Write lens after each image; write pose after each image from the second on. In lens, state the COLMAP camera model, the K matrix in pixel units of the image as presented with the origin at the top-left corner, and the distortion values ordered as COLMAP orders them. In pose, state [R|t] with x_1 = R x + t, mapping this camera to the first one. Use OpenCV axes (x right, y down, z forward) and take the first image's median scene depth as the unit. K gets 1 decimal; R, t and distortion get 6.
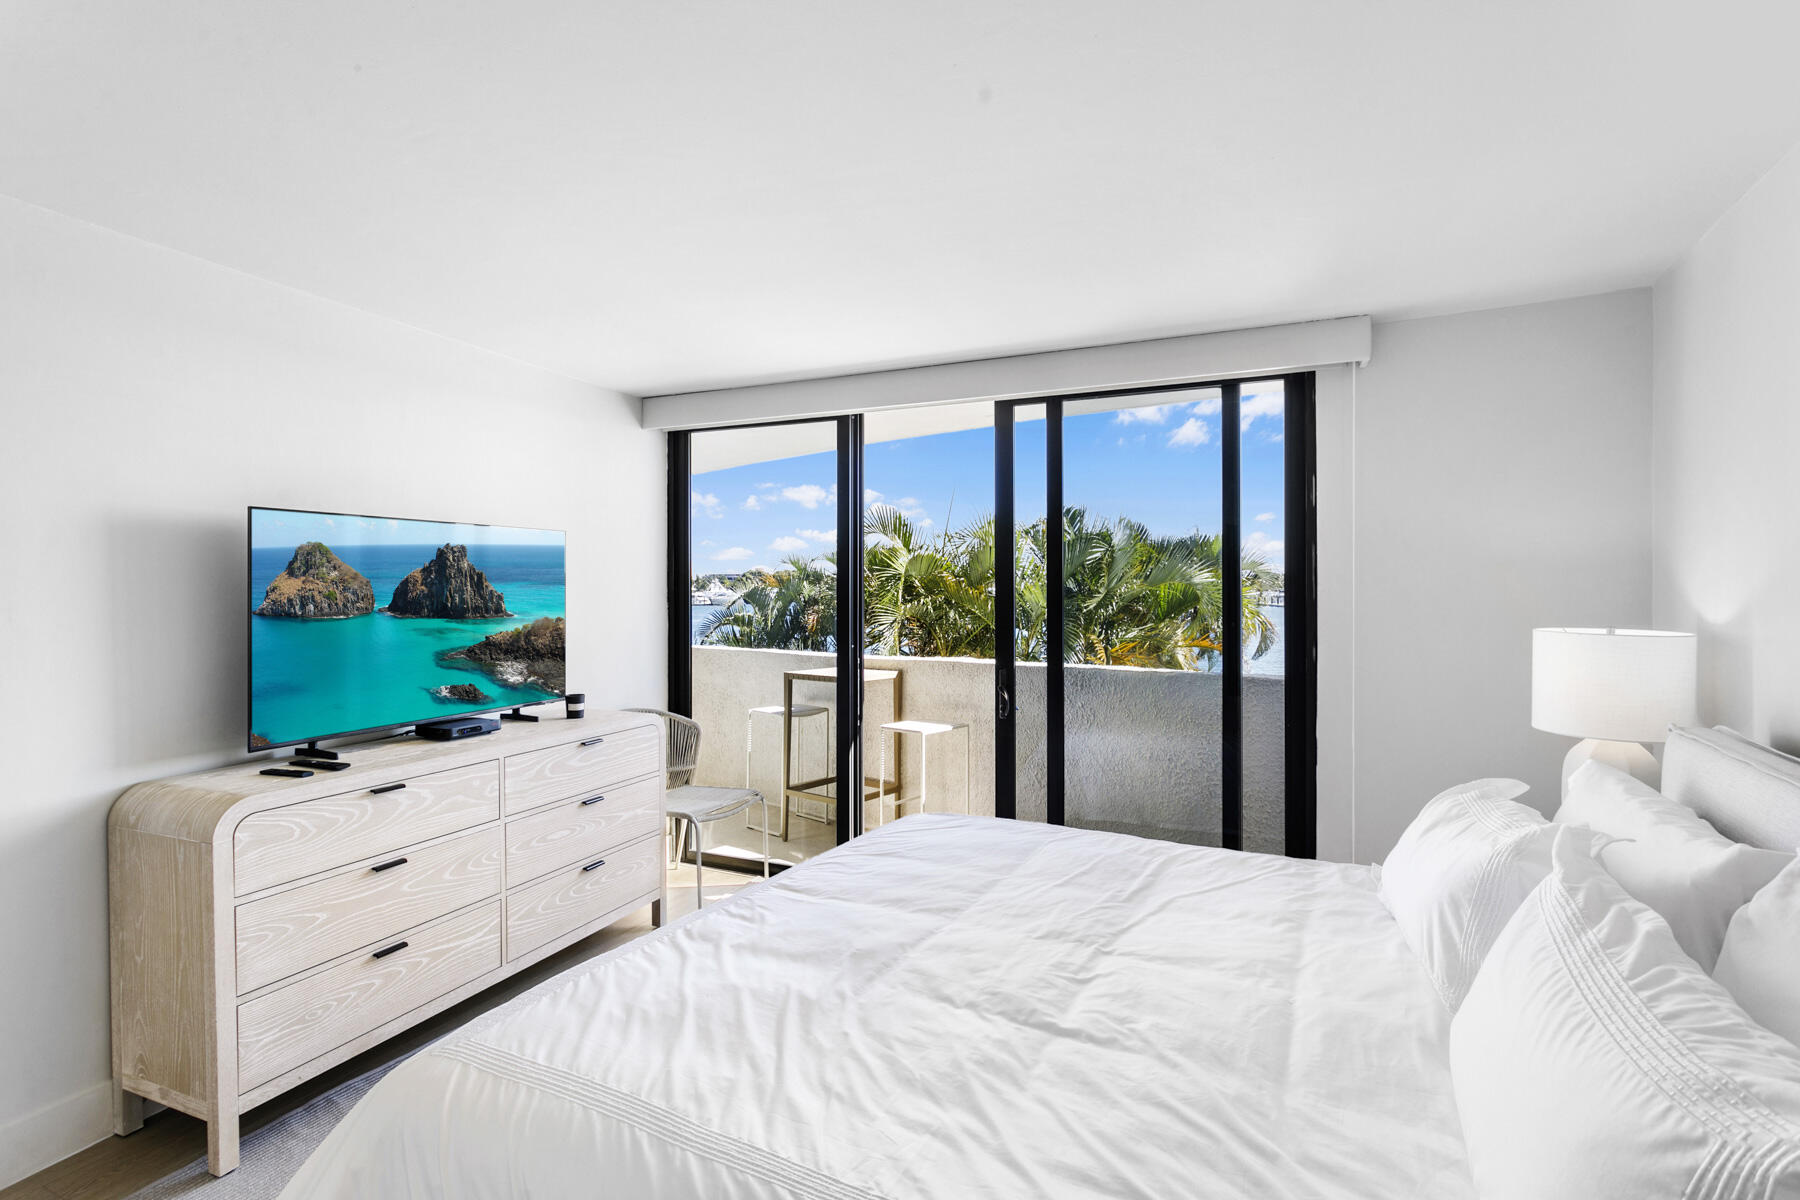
lens RADIAL K [[878.6, 0, 893.4], [0, 878.6, 604.6], [0, 0, 1]] dist [0.004383, 0.000283]
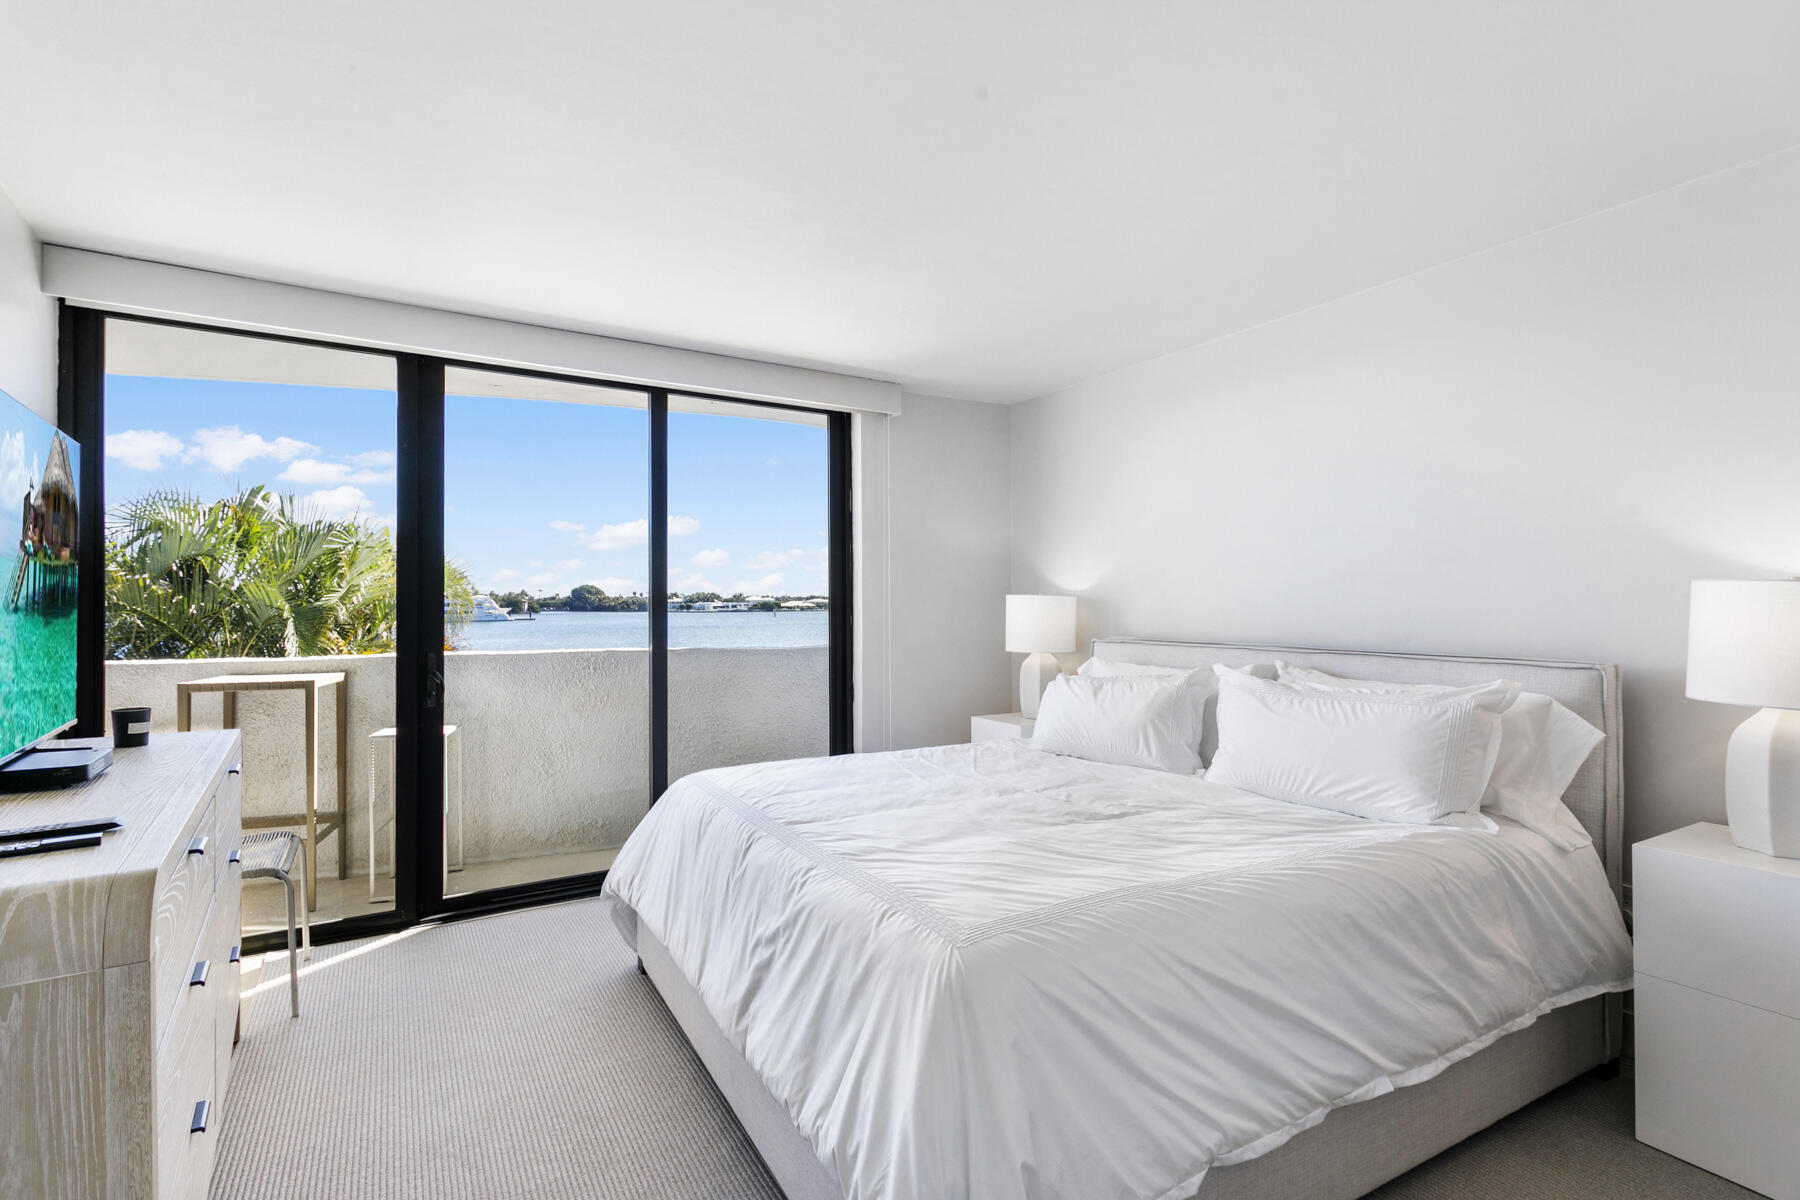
lens RADIAL K [[878.6, 0, 891.6], [0, 878.6, 593.7], [0, 0, 1]] dist [0.004383, 0.000283]
pose [[0.530784, 0.005252, 0.847491, -0.660759], [0.012794, 0.999817, -0.014209, 0.037818], [-0.847411, 0.018384, 0.530620, 0.215253]]
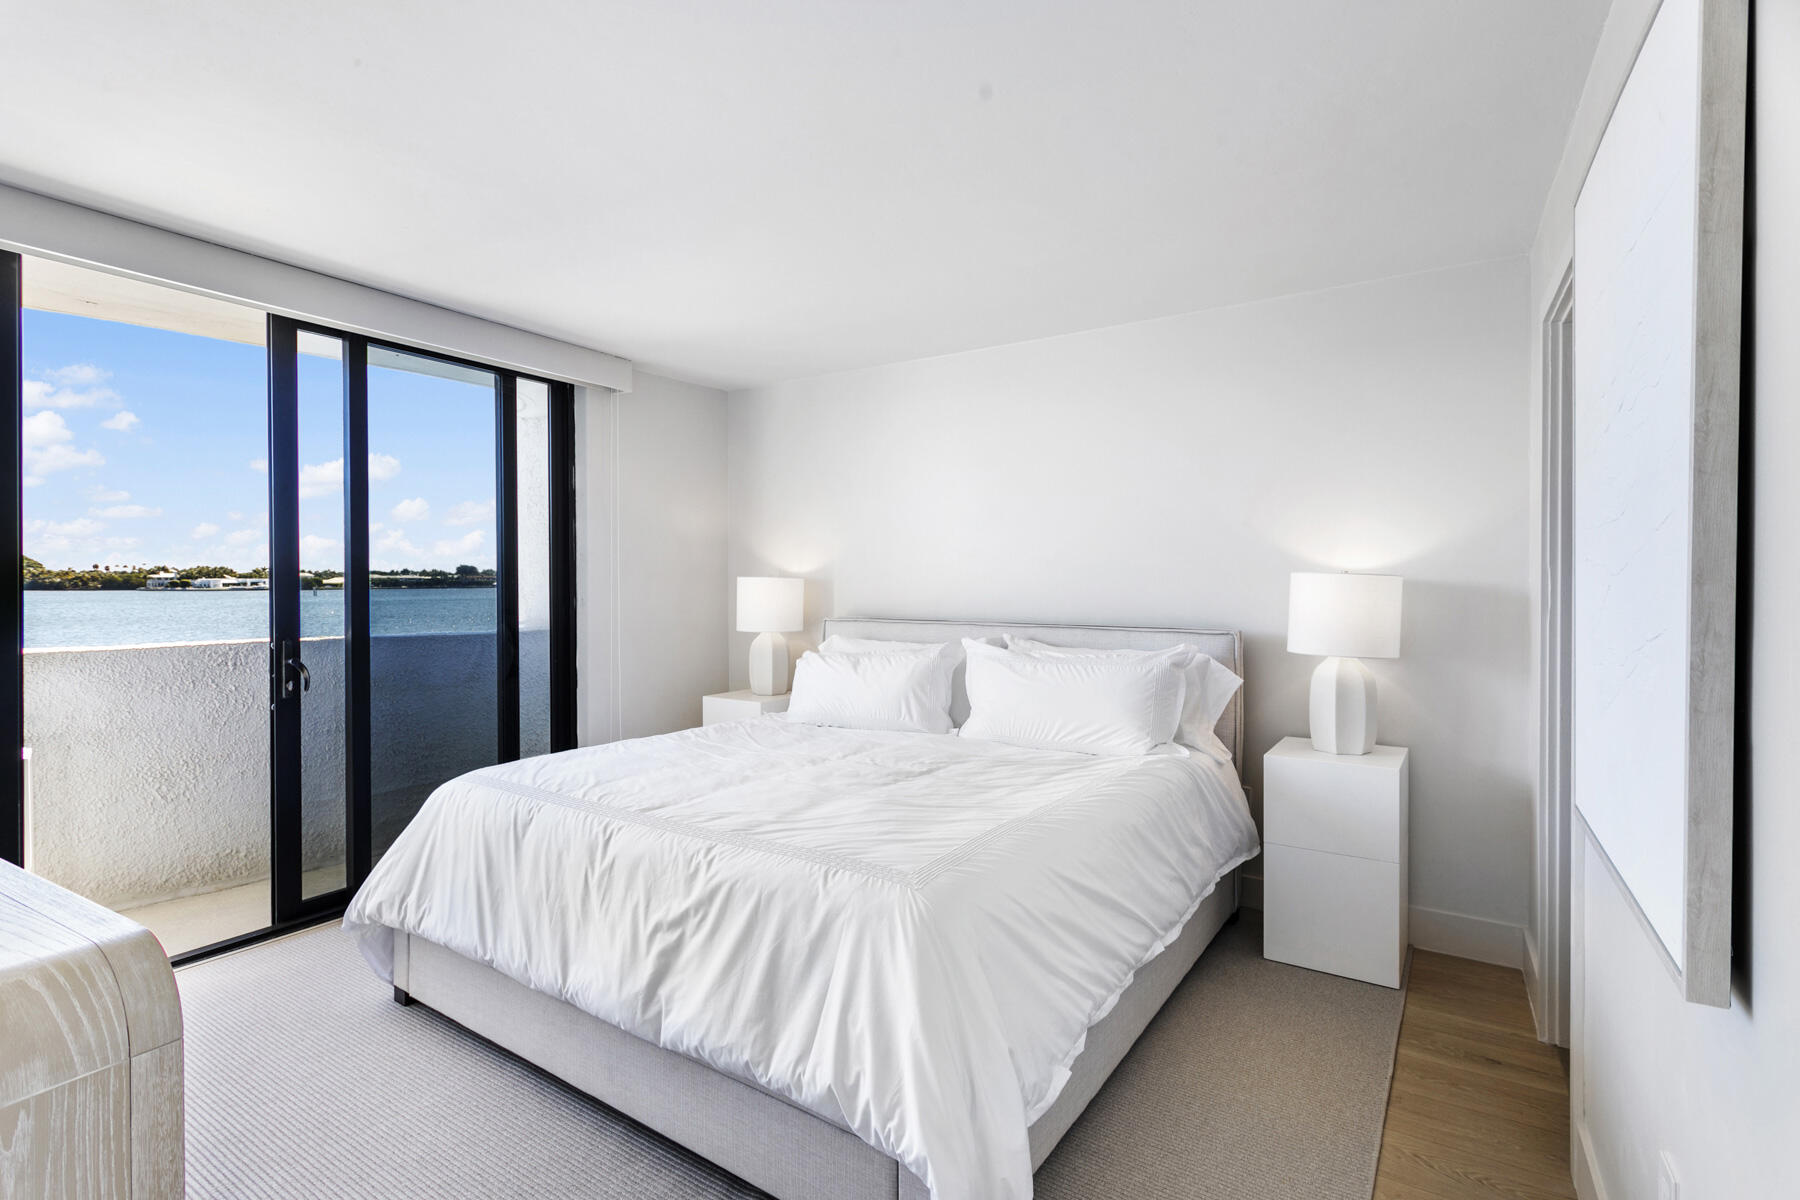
lens RADIAL K [[878.6, 0, 893.4], [0, 878.6, 583.1], [0, 0, 1]] dist [0.004383, 0.000283]
pose [[0.095086, -0.006747, 0.995446, -0.786559], [0.010910, 0.999924, 0.005736, 0.027458], [-0.995409, 0.010315, 0.095152, 0.401541]]
